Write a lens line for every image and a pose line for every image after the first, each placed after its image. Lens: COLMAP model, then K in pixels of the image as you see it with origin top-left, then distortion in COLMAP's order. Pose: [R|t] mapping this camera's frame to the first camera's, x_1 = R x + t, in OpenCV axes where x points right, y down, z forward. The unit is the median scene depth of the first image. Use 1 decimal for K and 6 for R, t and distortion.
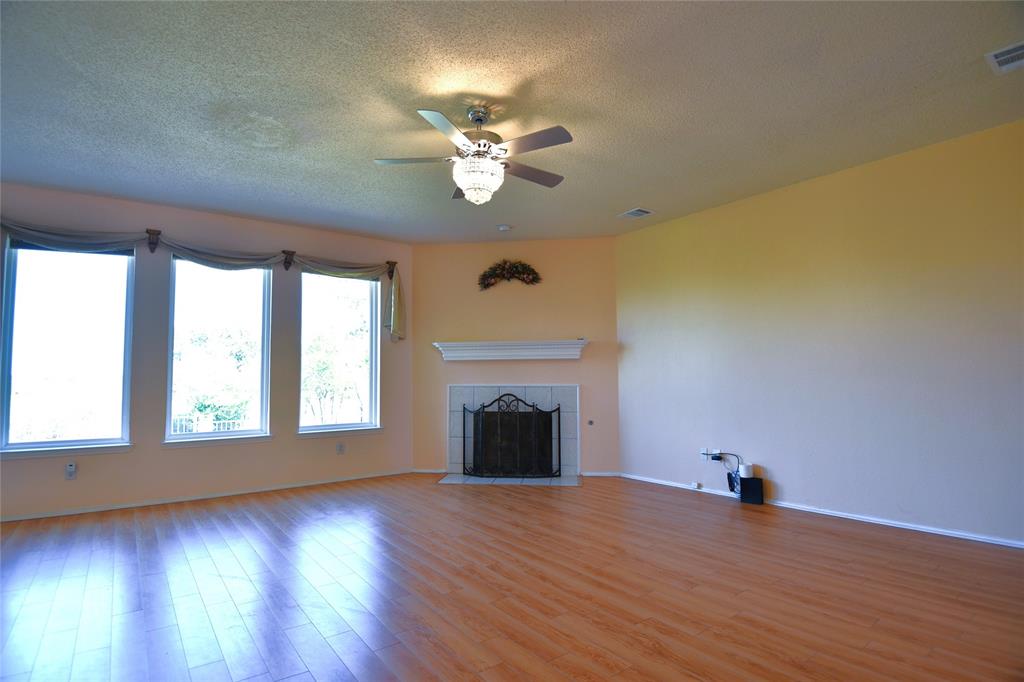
lens RADIAL K [[523.0, 0, 506.0], [0, 523.0, 360.0], [0, 0, 1]] dist [-0.001551, 0.000009]
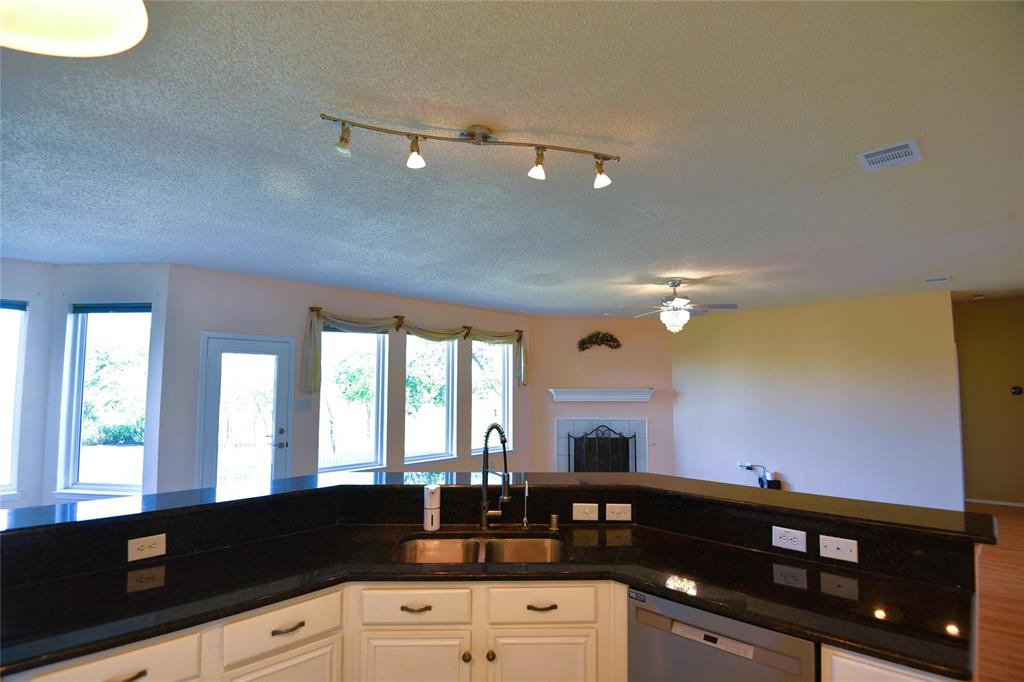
lens RADIAL K [[516.1, 0, 510.5], [0, 516.1, 349.4], [0, 0, 1]] dist [-0.000813, -0.000172]
pose [[0.985736, 0.022185, 0.166832, -0.488317], [-0.015352, 0.998994, -0.042132, -0.080881], [-0.167599, 0.038970, 0.985085, -0.366887]]
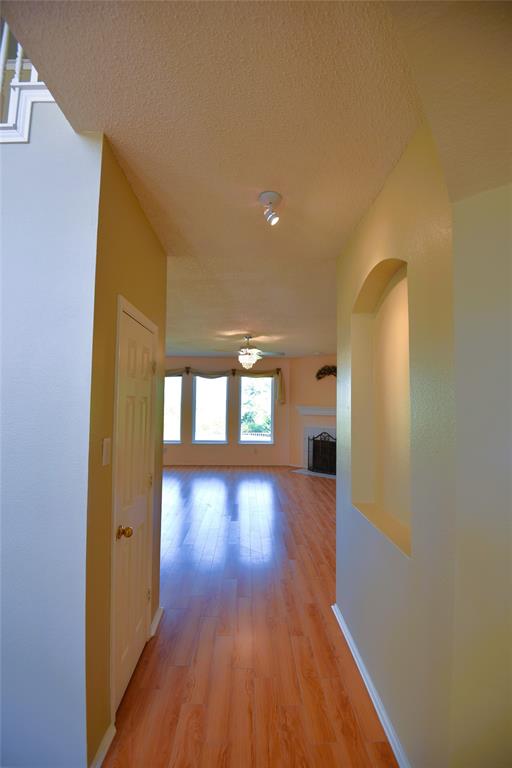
lens RADIAL K [[368.8, 0, 256.0], [0, 368.8, 384.0], [0, 0, 1]] dist [-0.040598, -0.000892]
pose [[0.818046, -0.011230, -0.575043, 0.608162], [0.000878, 0.999833, -0.018277, -0.096846], [0.575152, 0.014446, 0.817919, -0.324361]]
